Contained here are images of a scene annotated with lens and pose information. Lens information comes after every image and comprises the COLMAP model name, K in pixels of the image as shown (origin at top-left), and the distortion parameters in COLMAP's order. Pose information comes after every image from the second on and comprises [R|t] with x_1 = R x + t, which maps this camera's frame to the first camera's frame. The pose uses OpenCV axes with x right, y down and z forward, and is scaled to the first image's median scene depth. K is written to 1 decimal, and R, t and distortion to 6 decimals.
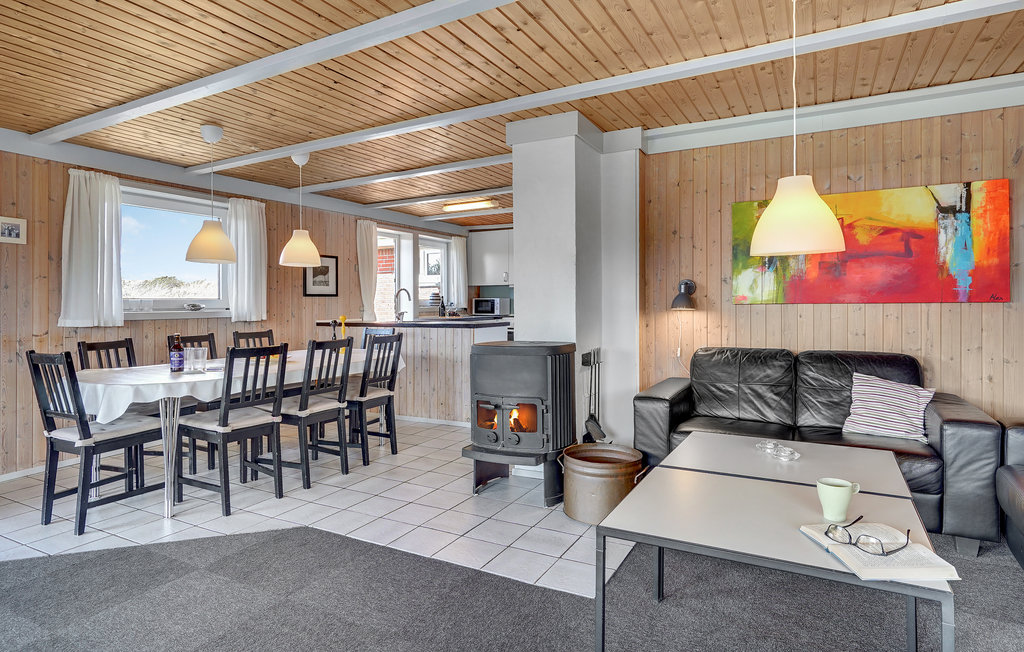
lens RADIAL K [[562.9, 0, 502.2], [0, 562.9, 304.2], [0, 0, 1]] dist [0.003515, 0.000801]
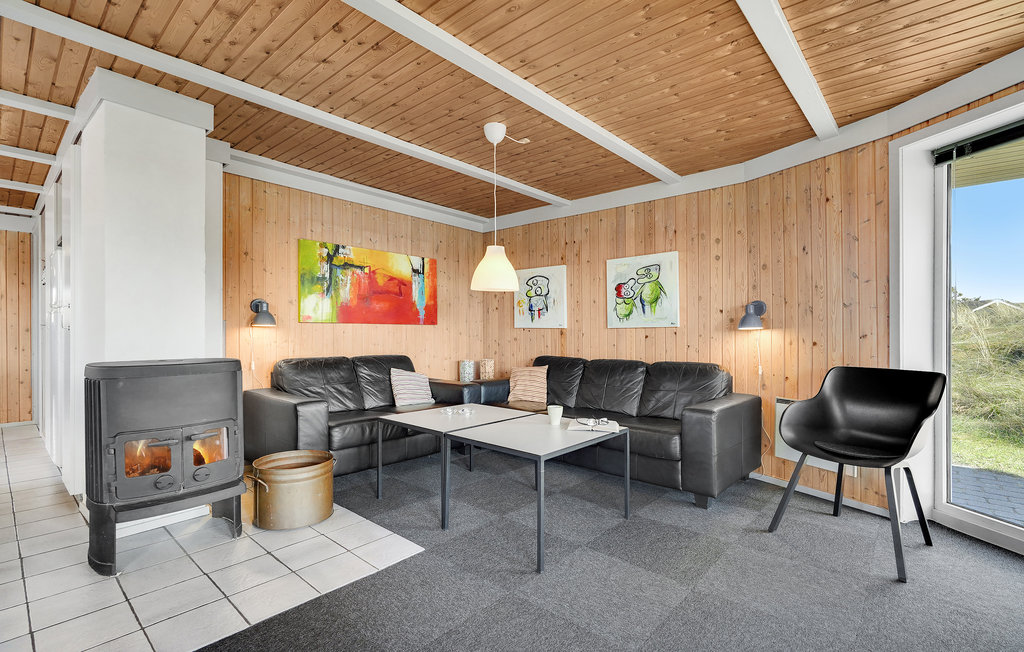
lens RADIAL K [[466.9, 0, 508.9], [0, 466.9, 333.6], [0, 0, 1]] dist [-0.001508, 0.000101]
pose [[0.223779, 0.006101, 0.974621, -0.511334], [-0.007385, 0.999962, -0.004564, 0.027937], [-0.974612, -0.006176, 0.223816, 0.370358]]
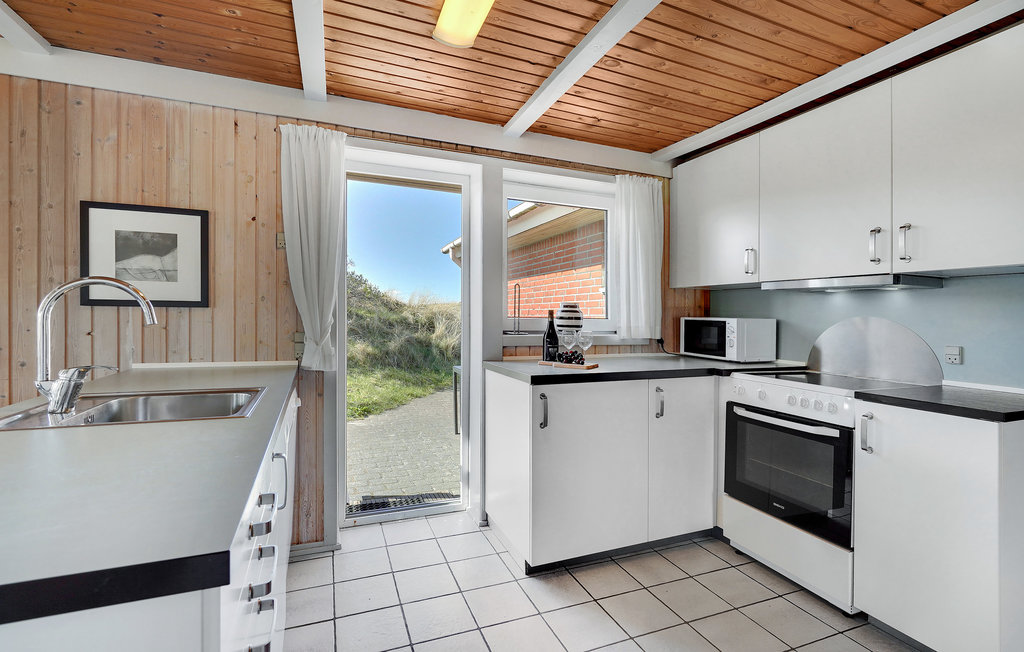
lens RADIAL K [[473.0, 0, 515.8], [0, 473.0, 311.8], [0, 0, 1]] dist [-0.001904, -0.000487]
pose [[0.782257, 0.025665, -0.622427, 0.203920], [-0.026324, 0.999620, 0.008135, -0.035410], [0.622399, 0.010022, 0.782636, 1.630292]]
